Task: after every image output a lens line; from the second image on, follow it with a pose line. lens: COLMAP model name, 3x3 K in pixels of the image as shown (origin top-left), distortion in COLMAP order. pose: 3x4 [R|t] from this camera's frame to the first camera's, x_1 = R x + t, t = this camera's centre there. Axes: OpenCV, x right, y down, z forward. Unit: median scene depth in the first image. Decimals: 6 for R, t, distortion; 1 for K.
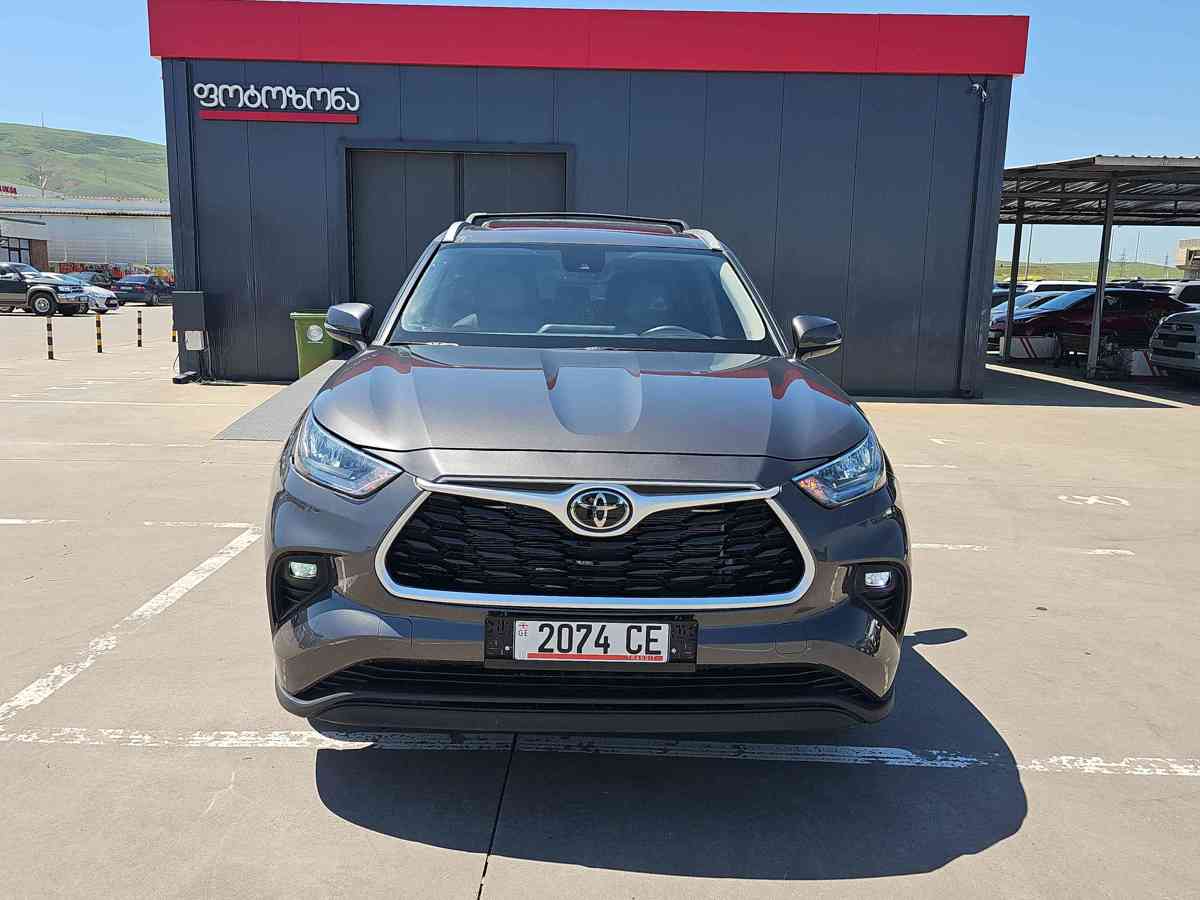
lens RADIAL K [[959.0, 0, 580.8], [0, 959.0, 446.8], [0, 0, 1]] dist [0.076755, -0.089670]
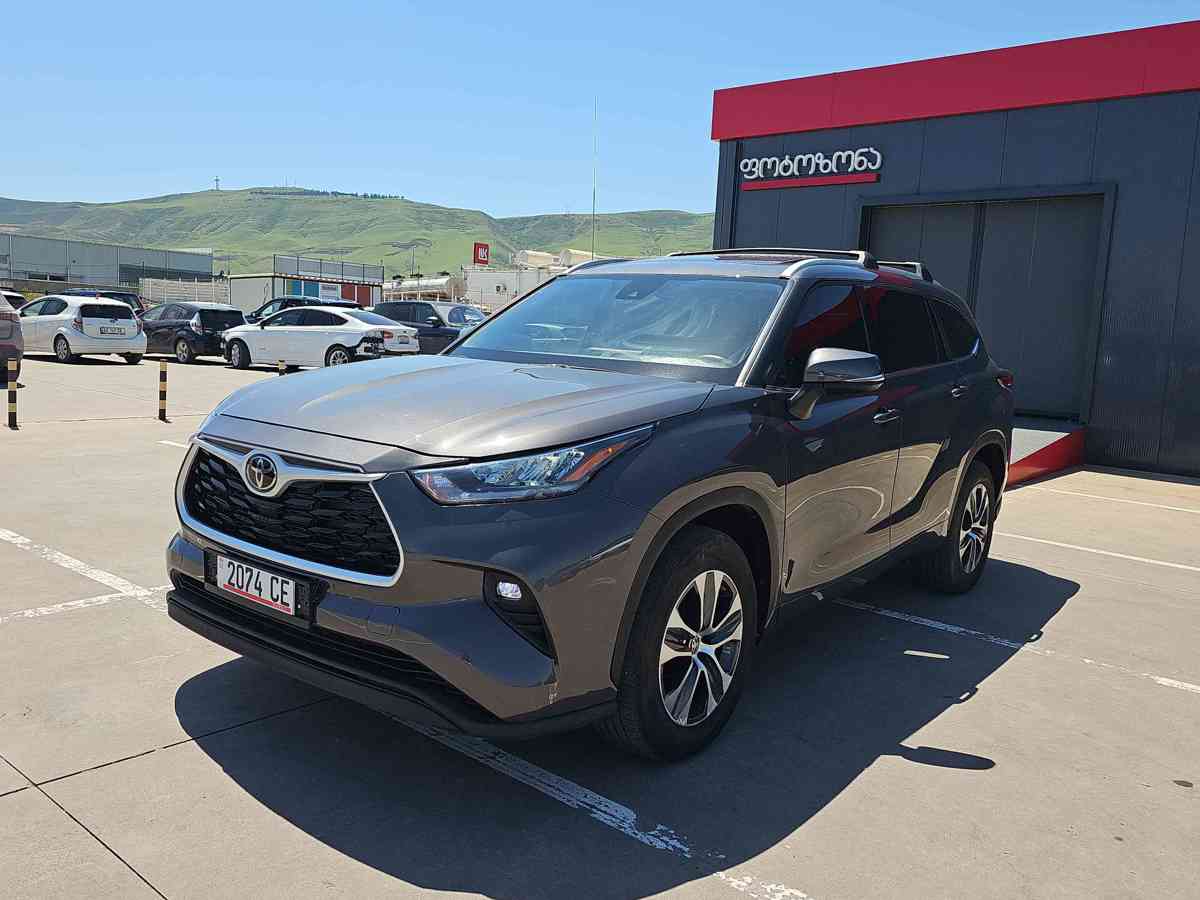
lens RADIAL K [[957.5, 0, 603.6], [0, 957.5, 447.6], [0, 0, 1]] dist [0.134232, -0.216901]
pose [[0.770370, 0.097463, -0.630104, 0.861982], [-0.140373, 0.989926, -0.018502, -0.001551], [0.621953, 0.102703, 0.776290, 0.256451]]
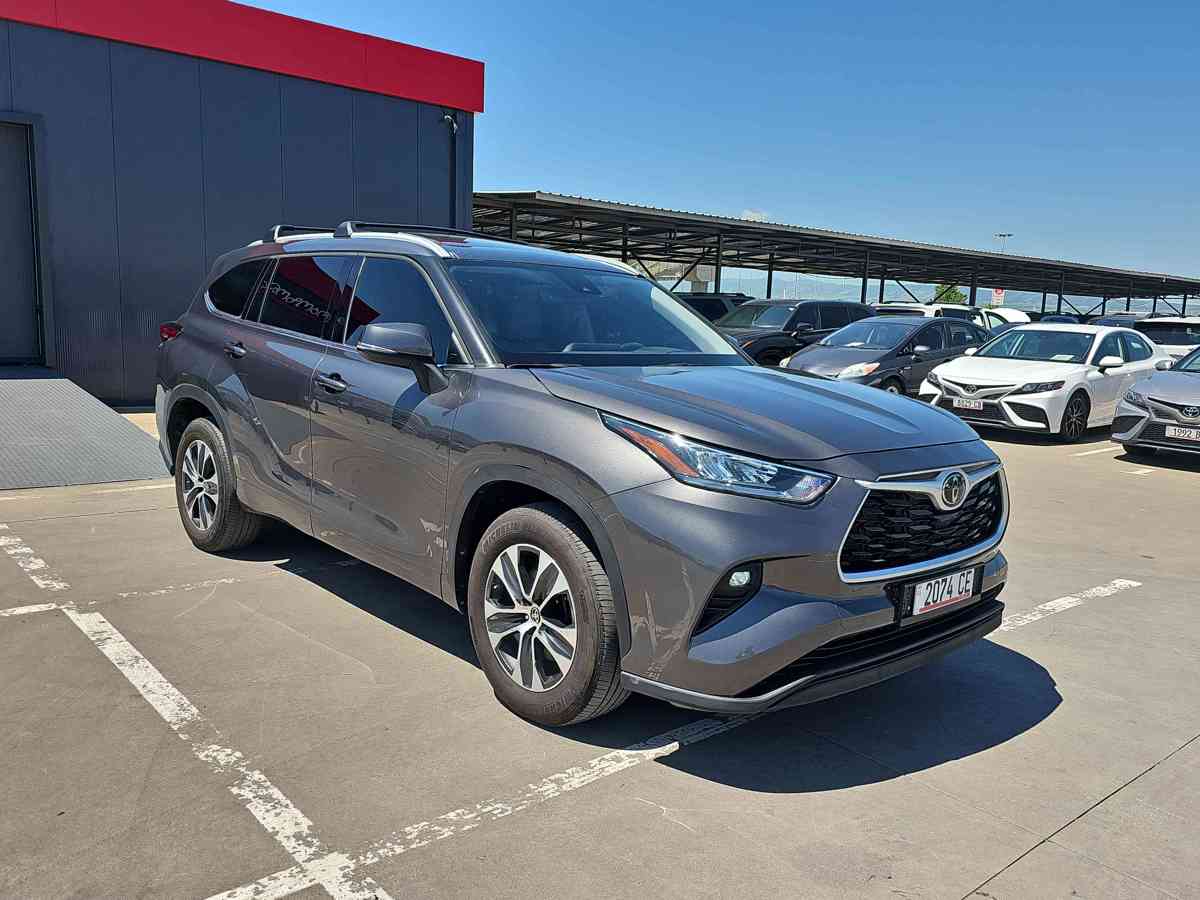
lens RADIAL K [[957.5, 0, 603.6], [0, 957.5, 447.6], [0, 0, 1]] dist [0.134232, -0.216901]
pose [[0.750778, -0.082016, 0.655444, -0.950679], [0.082001, 0.996159, 0.030722, -0.056723], [-0.655445, 0.030682, 0.754619, 0.238258]]
